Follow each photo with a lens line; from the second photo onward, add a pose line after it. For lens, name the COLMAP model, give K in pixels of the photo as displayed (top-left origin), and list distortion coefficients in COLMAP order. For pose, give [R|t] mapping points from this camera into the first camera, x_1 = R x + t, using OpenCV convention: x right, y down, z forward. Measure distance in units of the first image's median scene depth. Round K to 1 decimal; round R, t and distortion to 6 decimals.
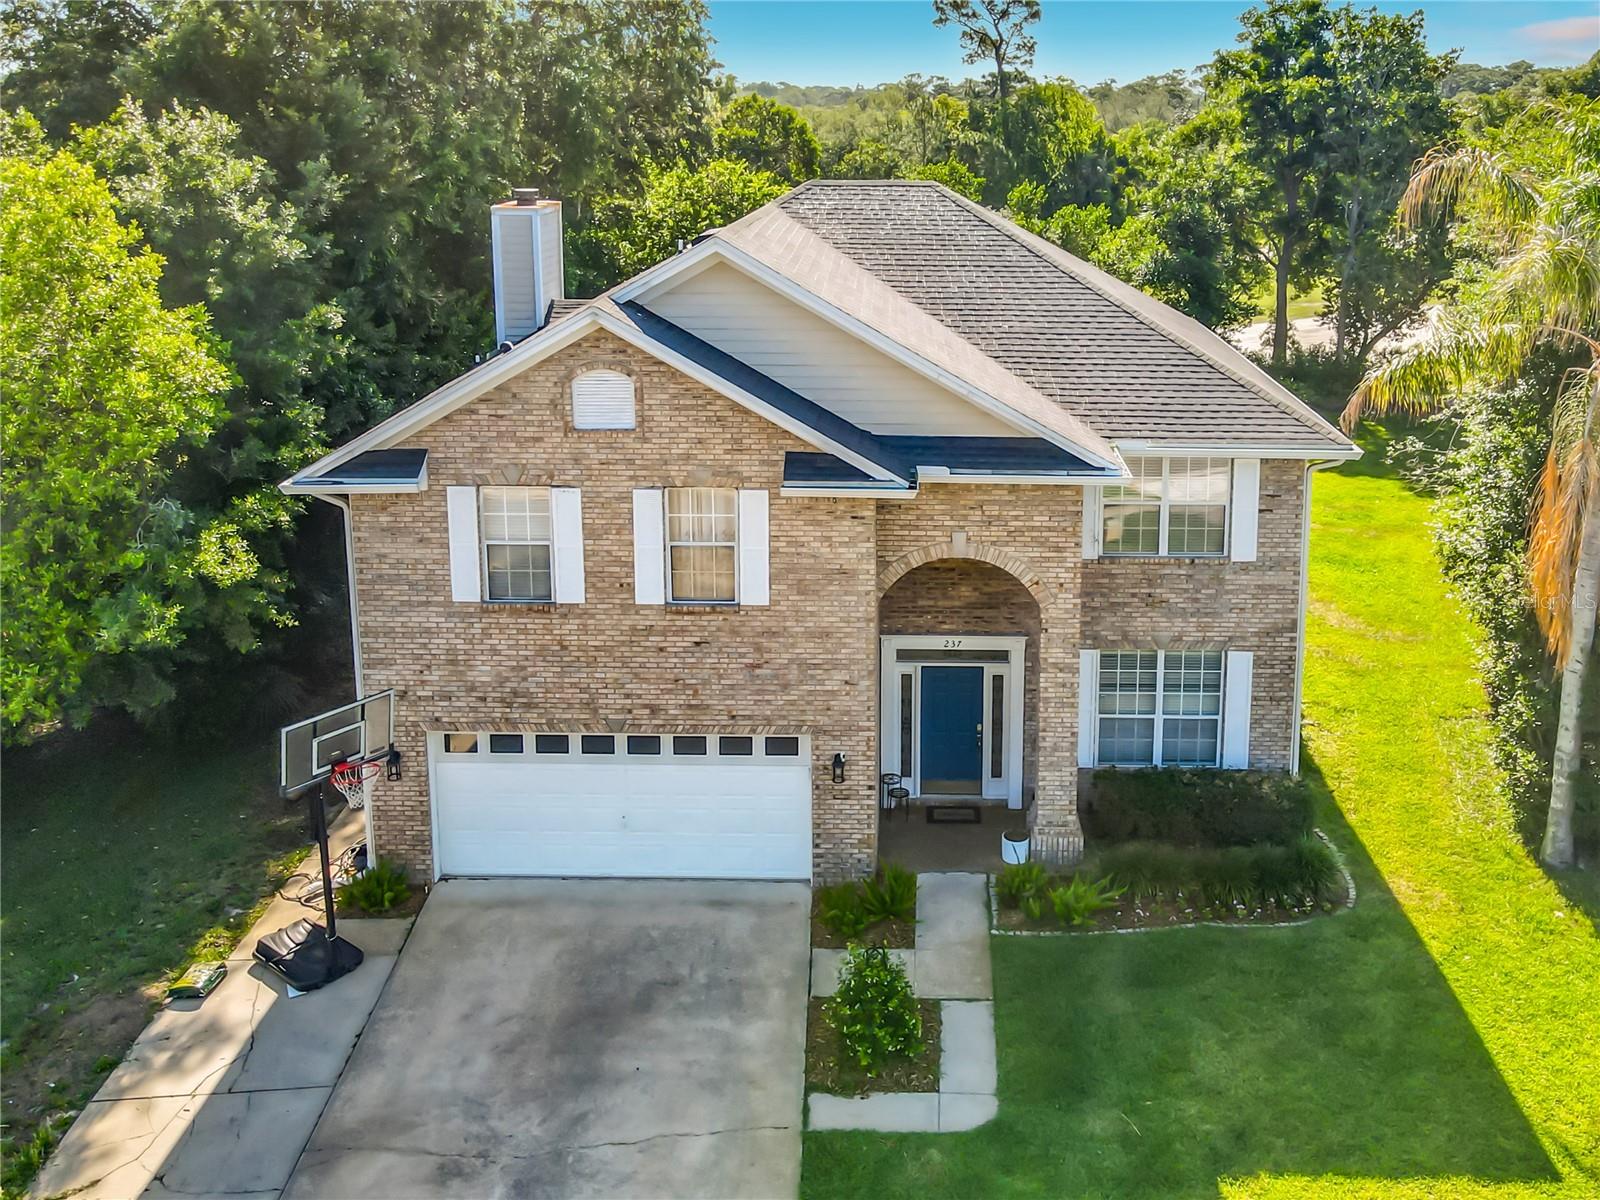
lens RADIAL K [[1340.9, 0, 903.2], [0, 1340.9, 535.7], [0, 0, 1]] dist [0.008795, 0.007038]
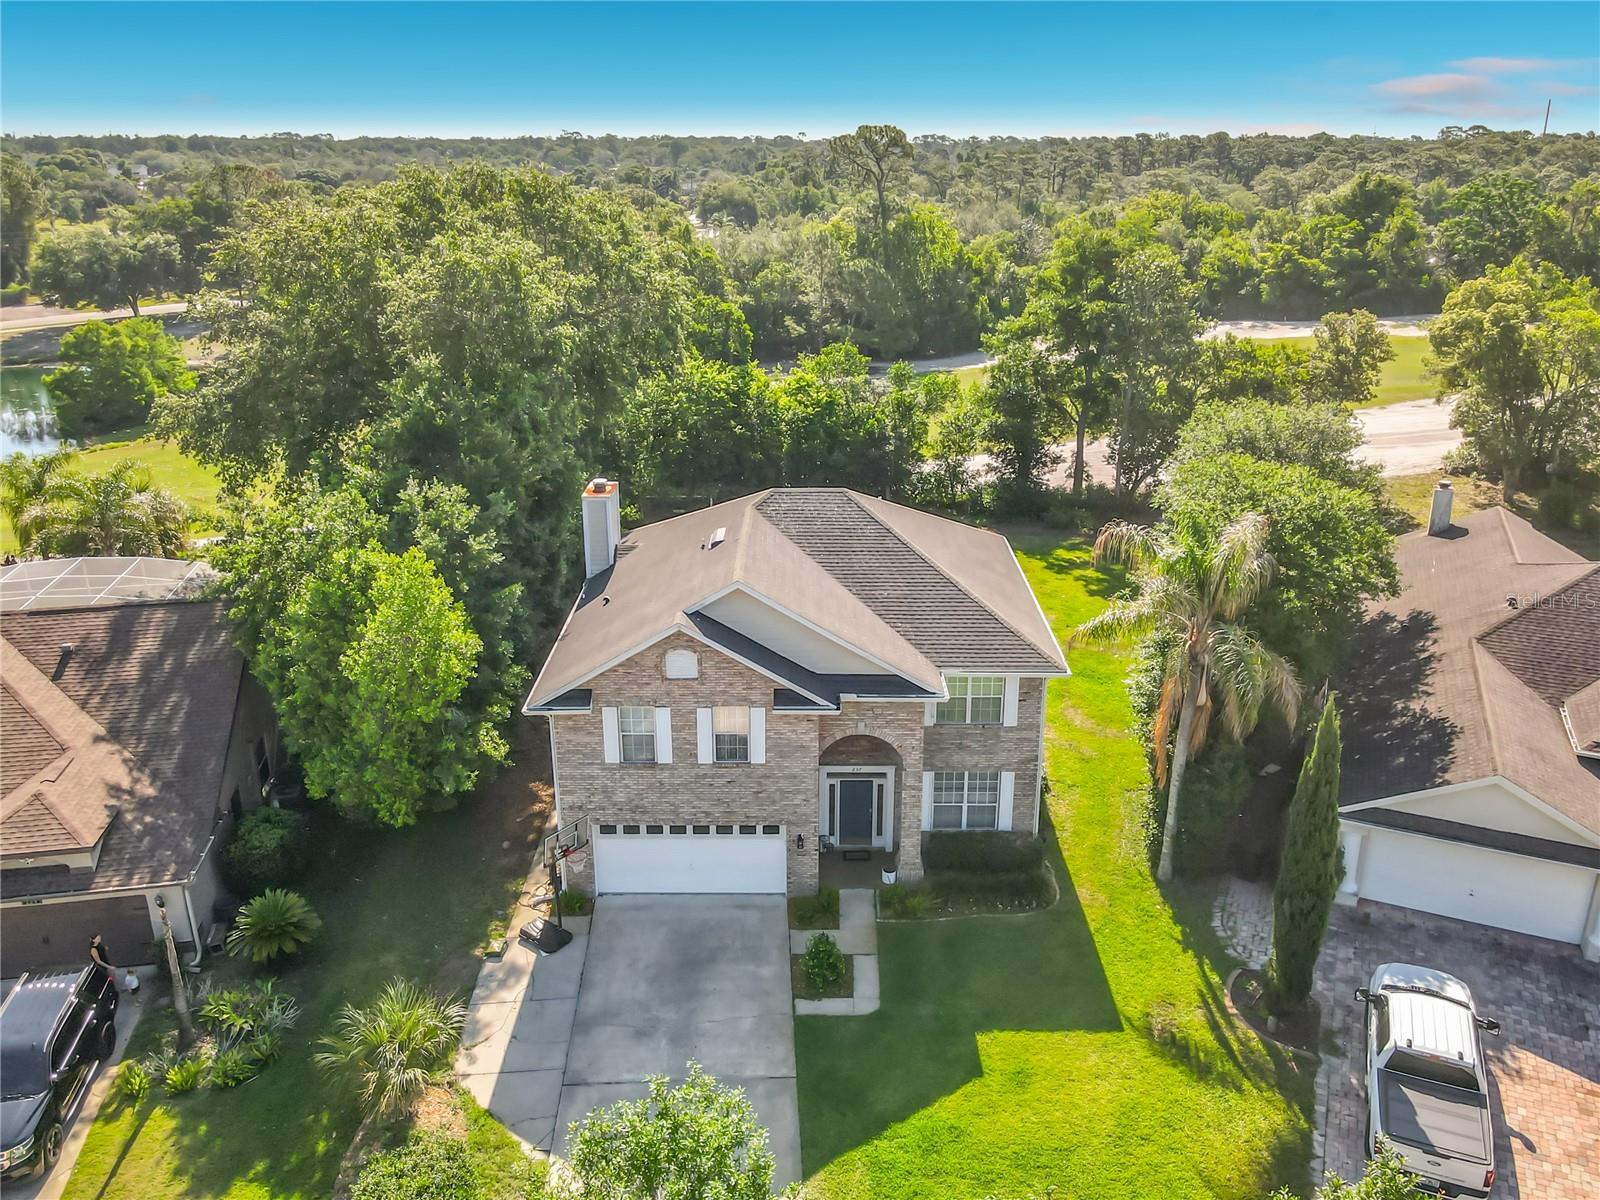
lens RADIAL K [[1147.5, 0, 816.8], [0, 1147.5, 682.1], [0, 0, 1]] dist [-0.008108, -0.001079]
pose [[0.999825, -0.006424, 0.017568, -0.052492], [0.003785, 0.989234, 0.146292, -0.309616], [-0.018319, -0.146200, 0.989085, -0.650103]]
